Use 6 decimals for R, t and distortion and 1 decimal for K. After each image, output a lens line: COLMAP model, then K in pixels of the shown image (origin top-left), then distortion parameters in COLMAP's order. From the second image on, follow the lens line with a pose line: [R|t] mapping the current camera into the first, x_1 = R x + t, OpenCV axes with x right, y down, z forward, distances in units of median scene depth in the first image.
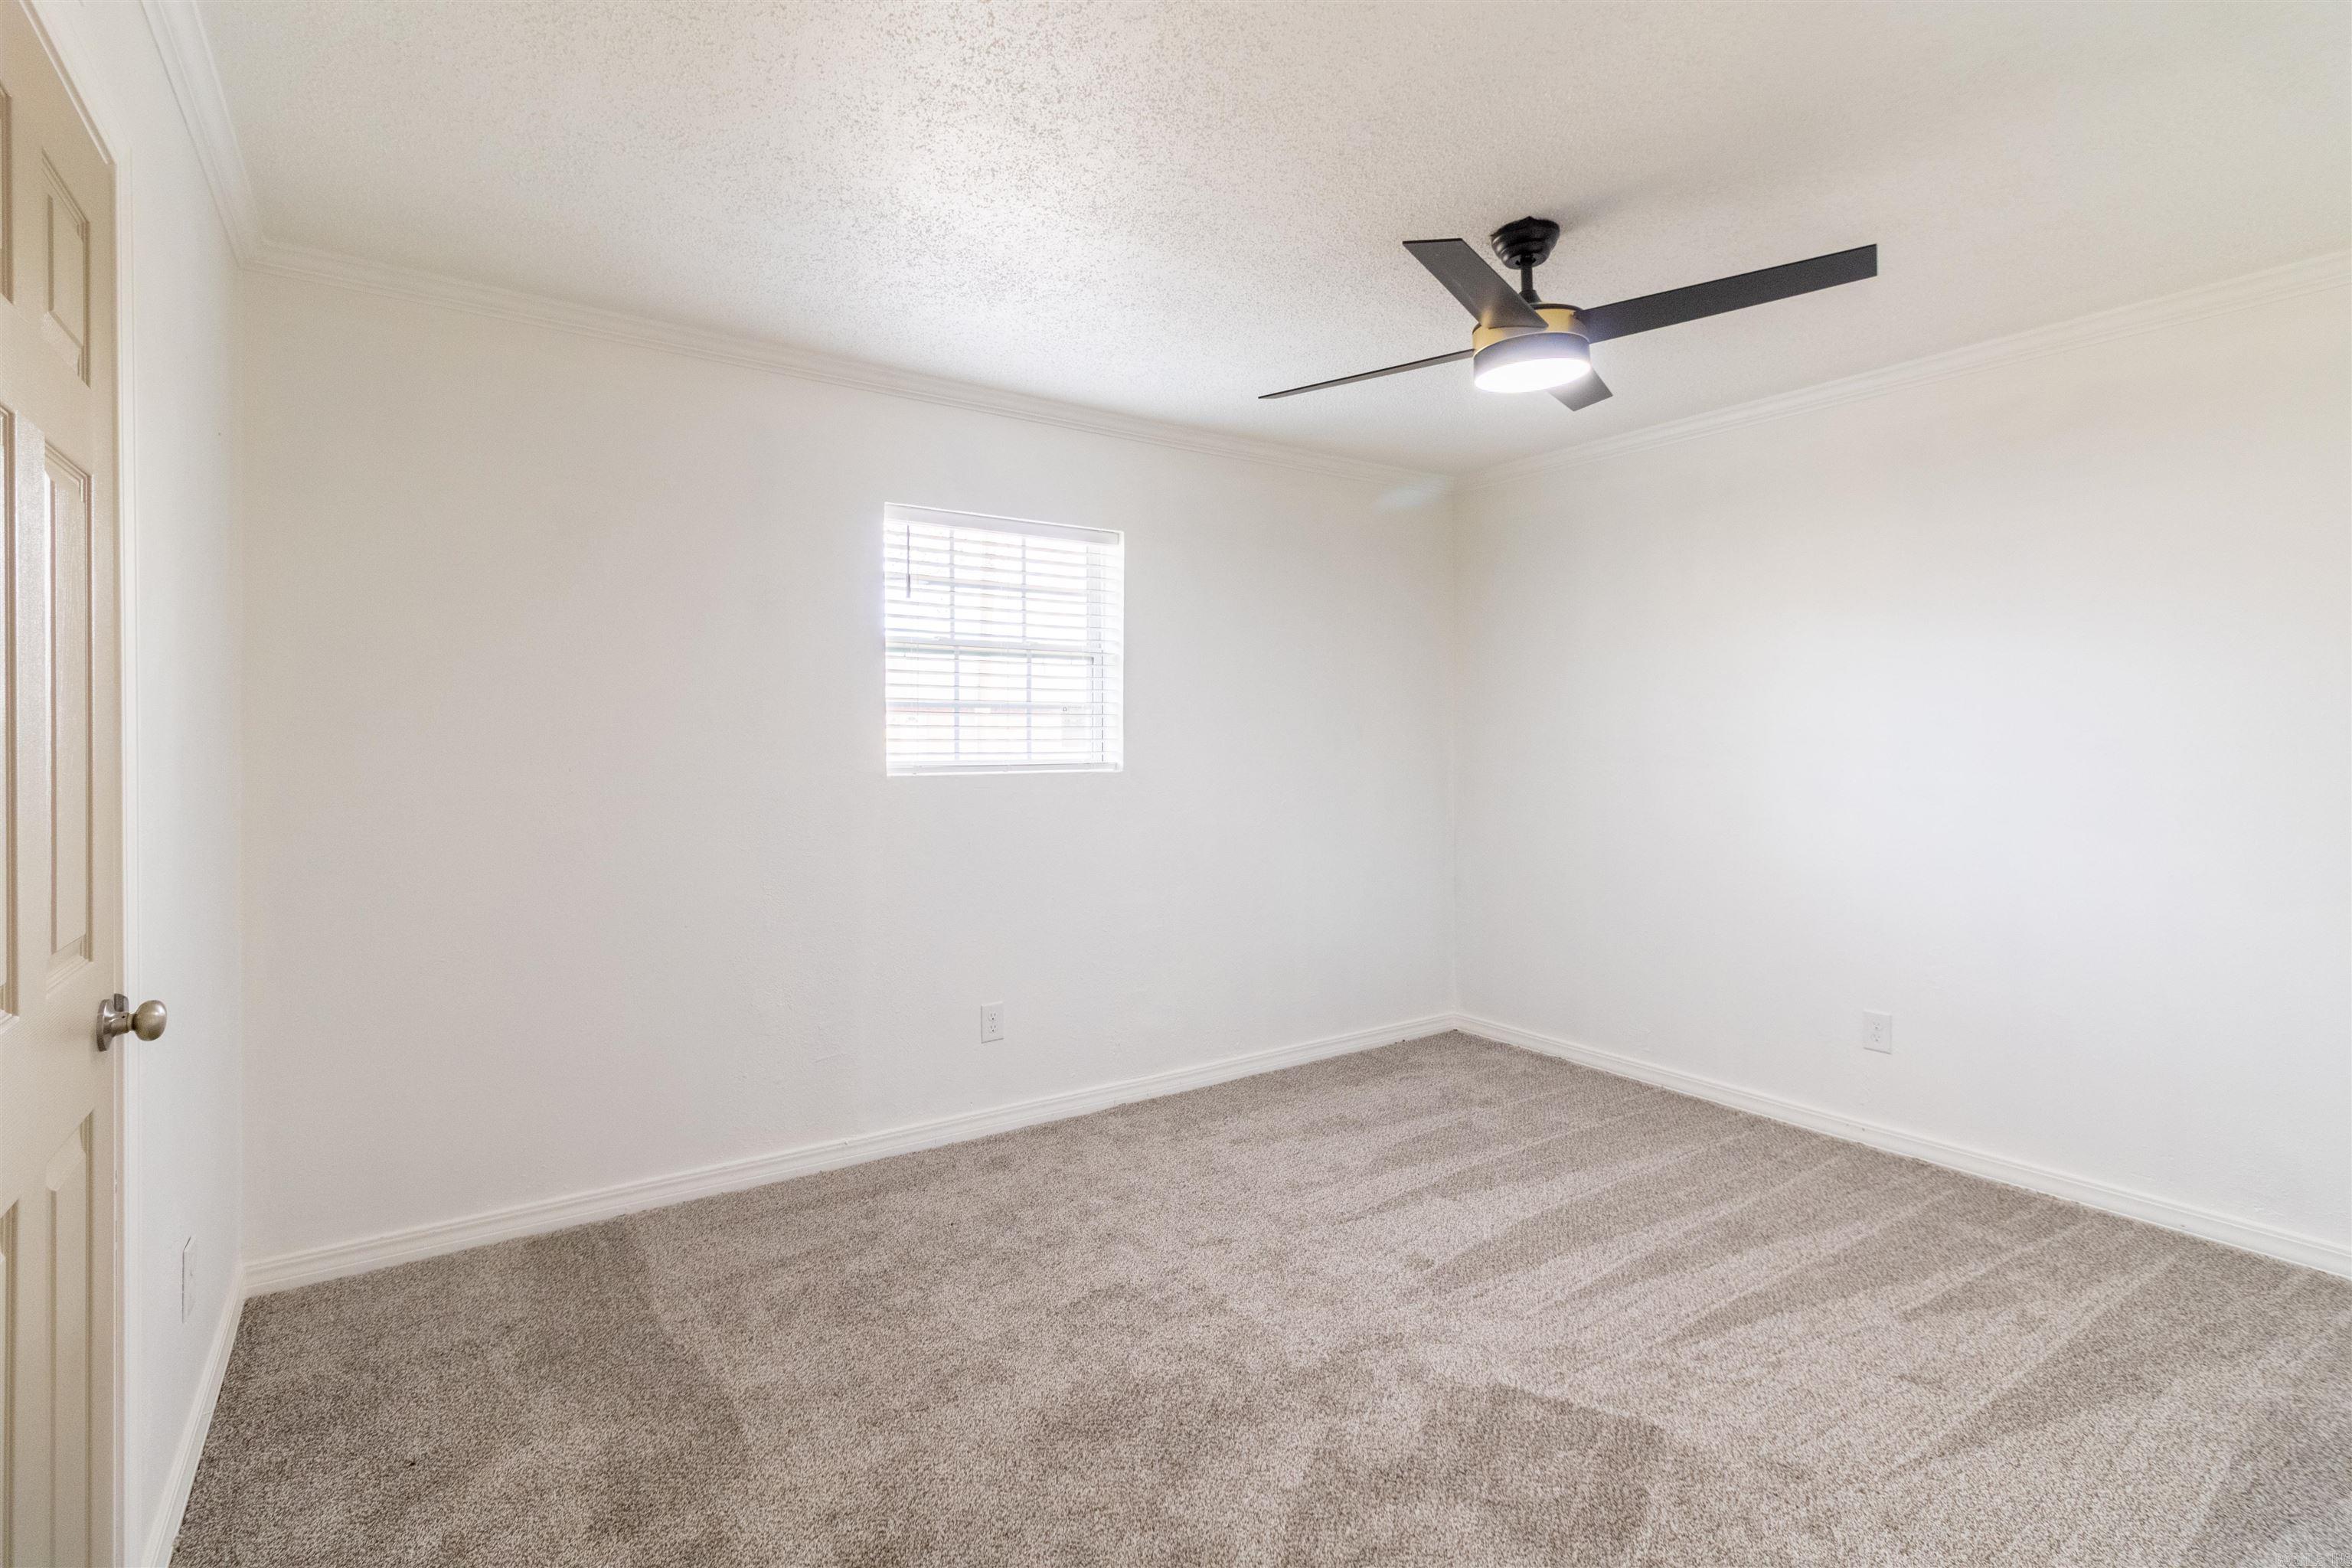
lens RADIAL K [[1107.4, 0, 1184.2], [0, 1107.4, 749.3], [0, 0, 1]] dist [0.001387, 0.000572]
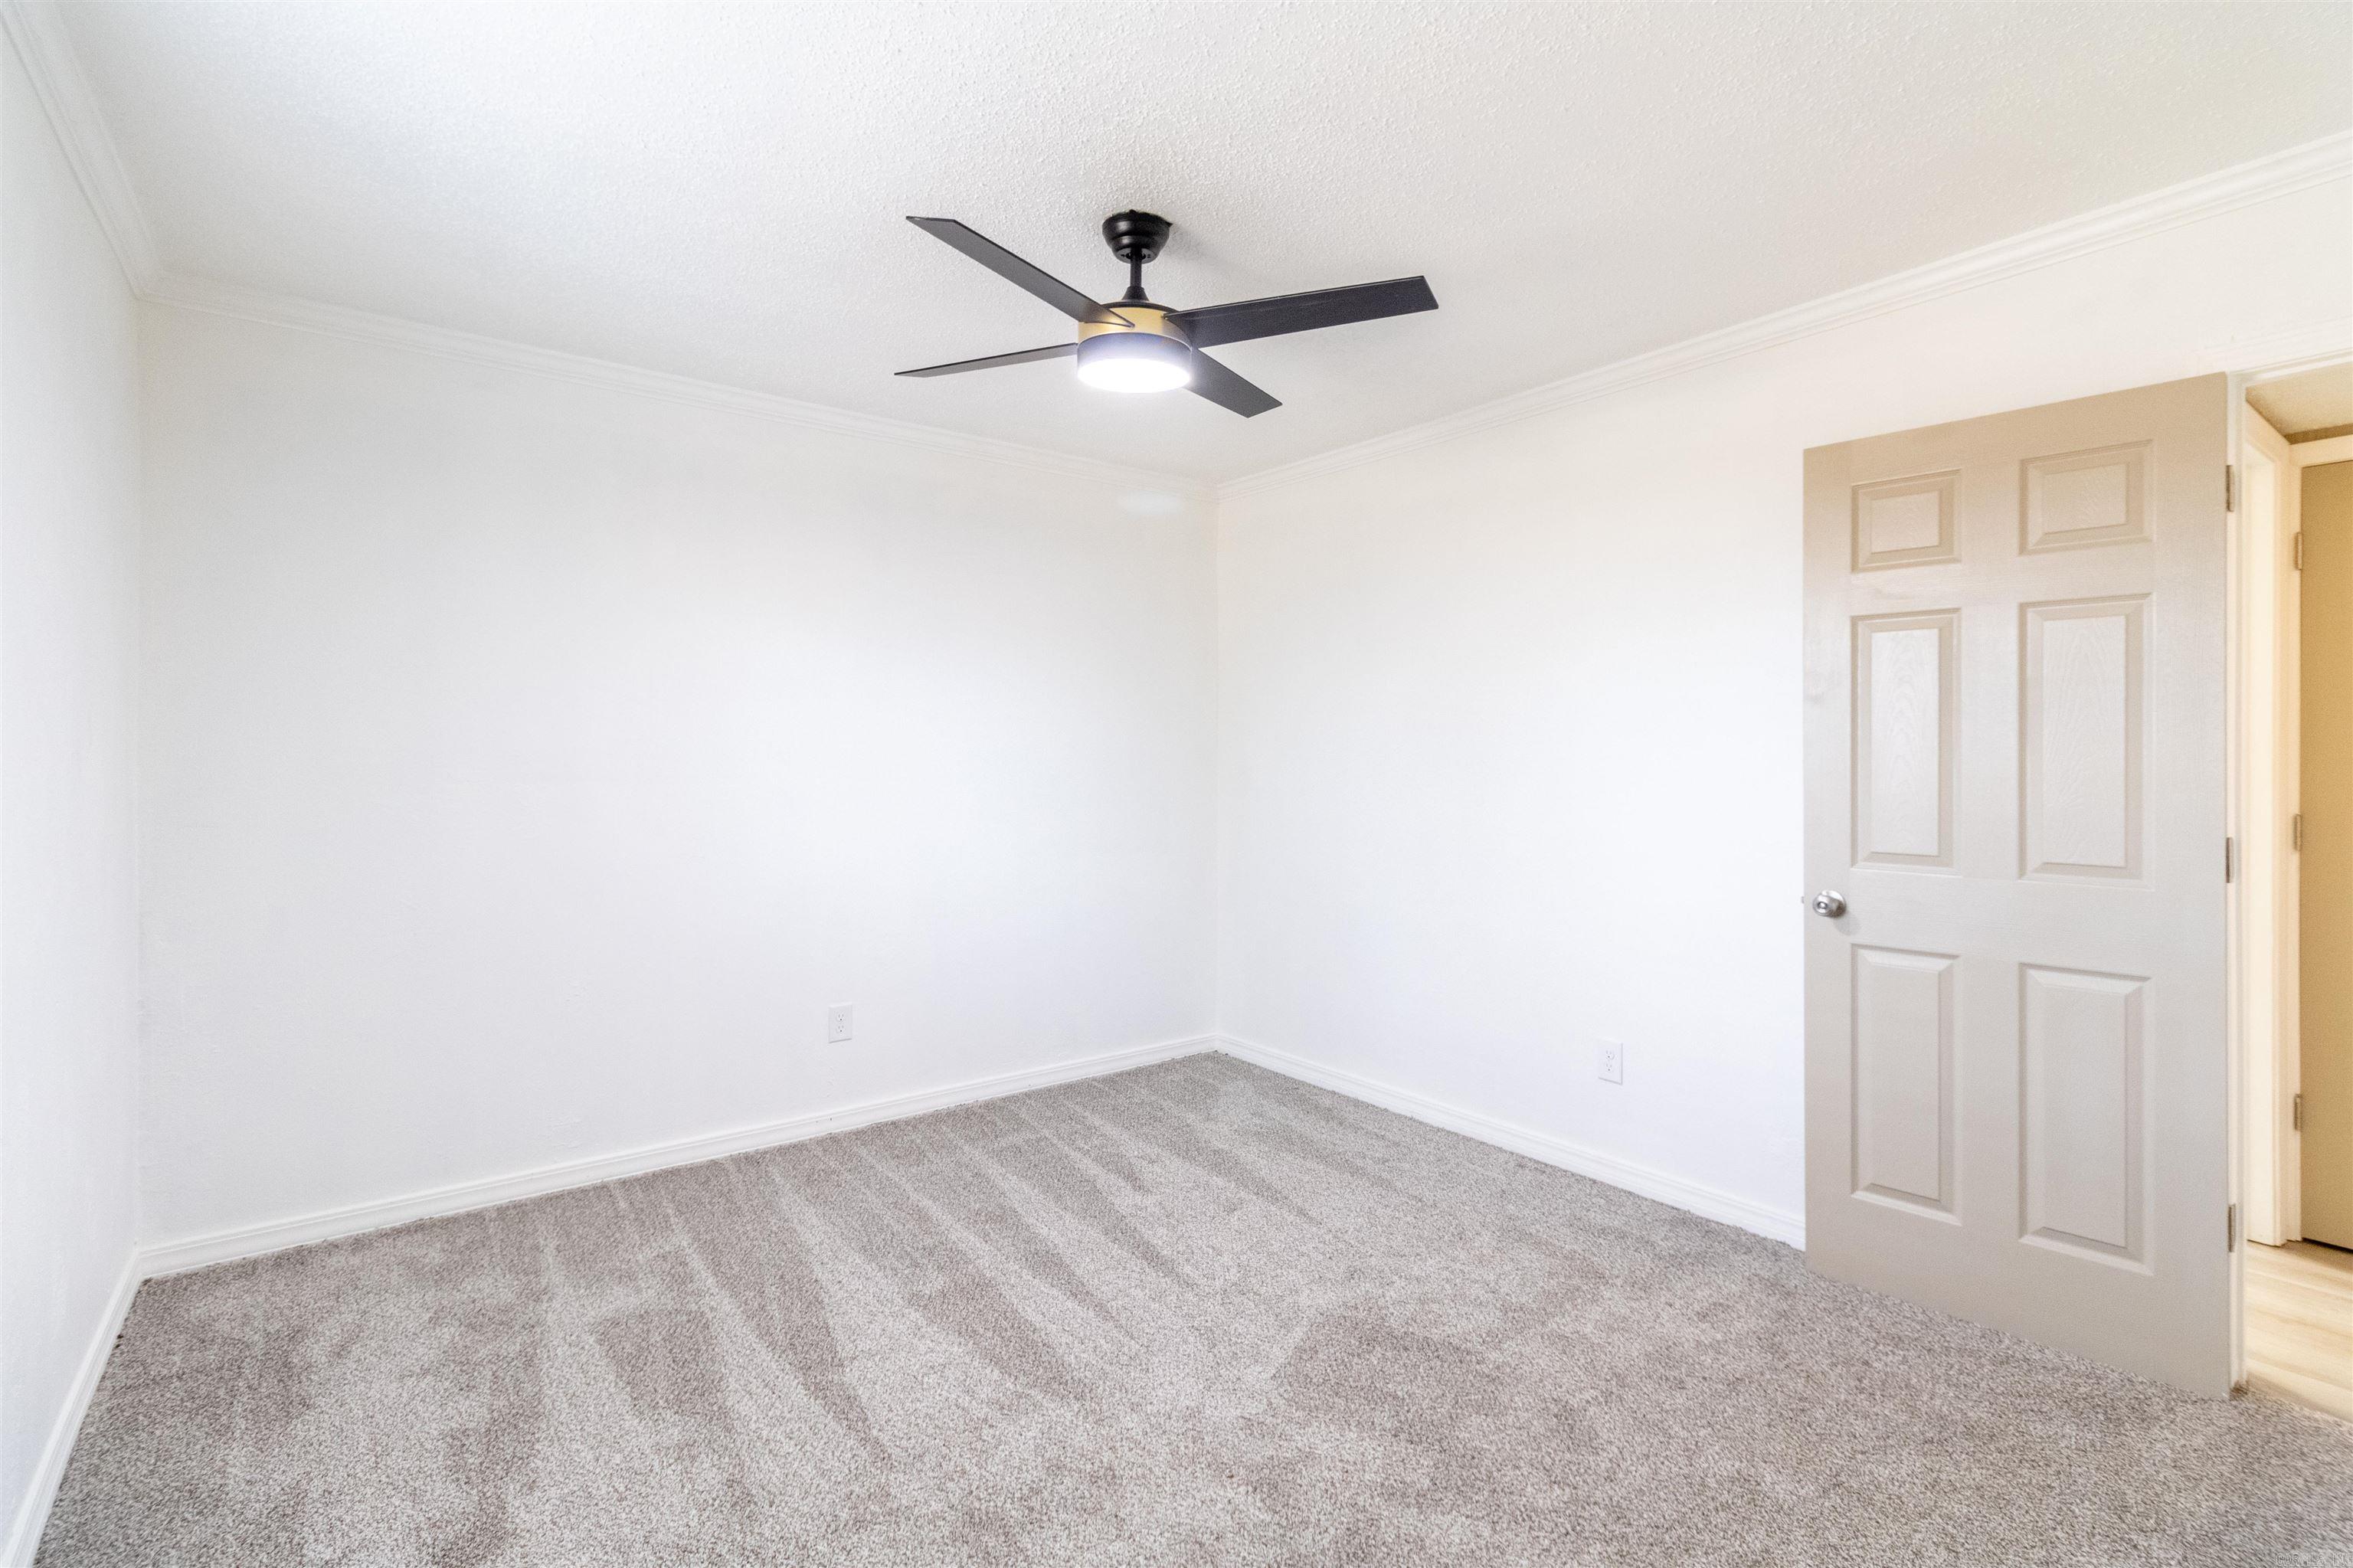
lens RADIAL K [[1107.9, 0, 1184.7], [0, 1107.9, 749.3], [0, 0, 1]] dist [0.001387, 0.000572]
pose [[-0.062096, 0.009180, 0.998028, -0.603663], [0.010814, 0.999905, -0.008524, 0.005523], [-0.998012, 0.010263, -0.062190, 0.950173]]
